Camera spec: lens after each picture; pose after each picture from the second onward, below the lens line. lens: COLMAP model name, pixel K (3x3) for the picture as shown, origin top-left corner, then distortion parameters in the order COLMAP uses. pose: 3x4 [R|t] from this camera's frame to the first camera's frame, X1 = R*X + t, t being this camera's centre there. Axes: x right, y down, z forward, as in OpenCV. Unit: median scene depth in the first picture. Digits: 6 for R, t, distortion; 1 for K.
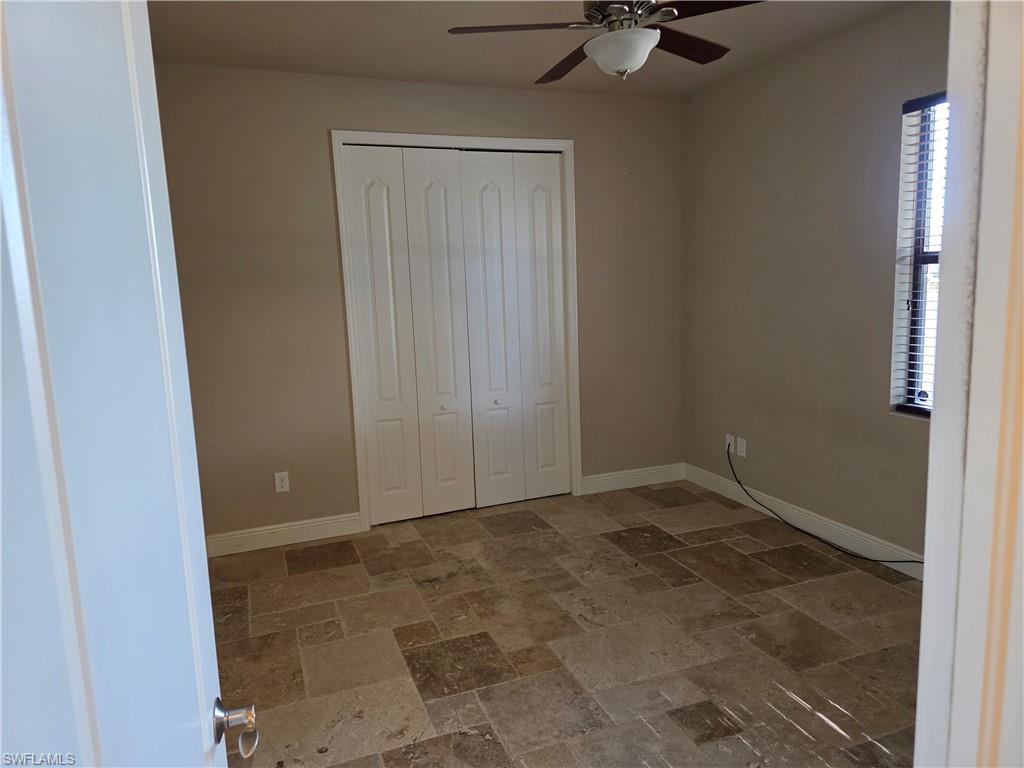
lens RADIAL K [[696.7, 0, 515.2], [0, 696.7, 384.8], [0, 0, 1]] dist [0.086083, -0.082526]
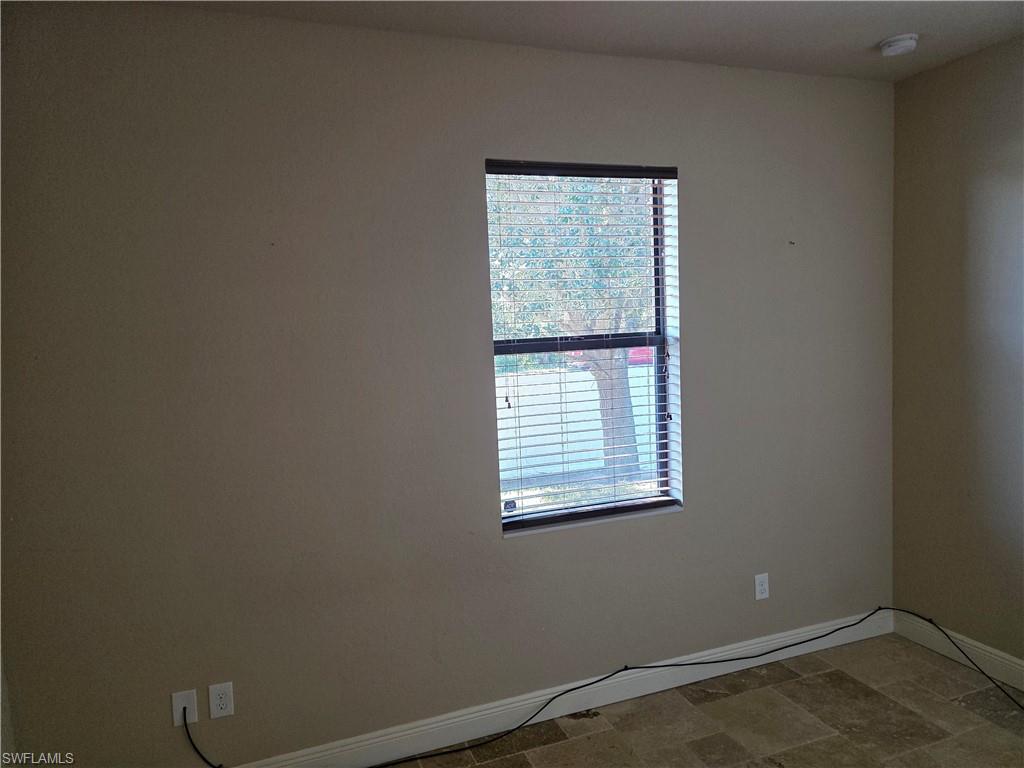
lens RADIAL K [[687.6, 0, 521.4], [0, 687.6, 391.2], [0, 0, 1]] dist [0.079877, -0.083566]
pose [[0.022824, -0.055484, 0.998199, -0.234313], [0.194062, 0.979713, 0.050019, -0.152144], [-0.980724, 0.192571, 0.033128, 0.890655]]
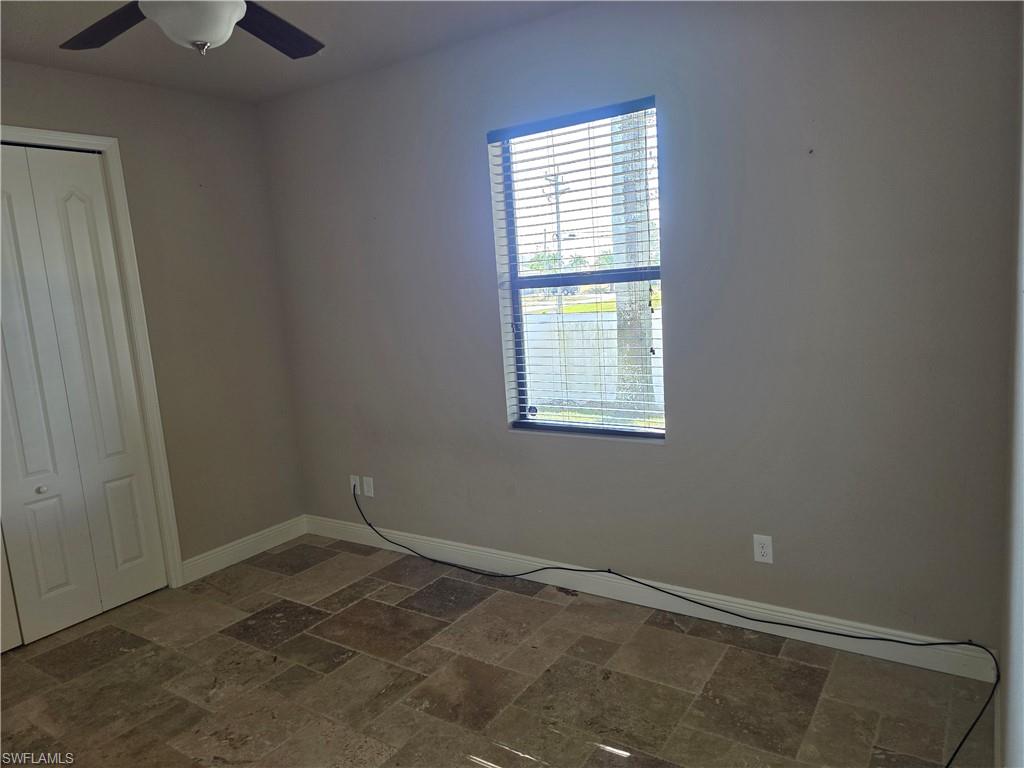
lens RADIAL K [[696.7, 0, 515.2], [0, 696.7, 384.8], [0, 0, 1]] dist [0.086083, -0.082526]
pose [[0.826801, -0.104646, 0.552674, -0.019350], [0.124605, 0.992205, 0.001461, -0.027716], [-0.548519, 0.067658, 0.833396, 0.138954]]
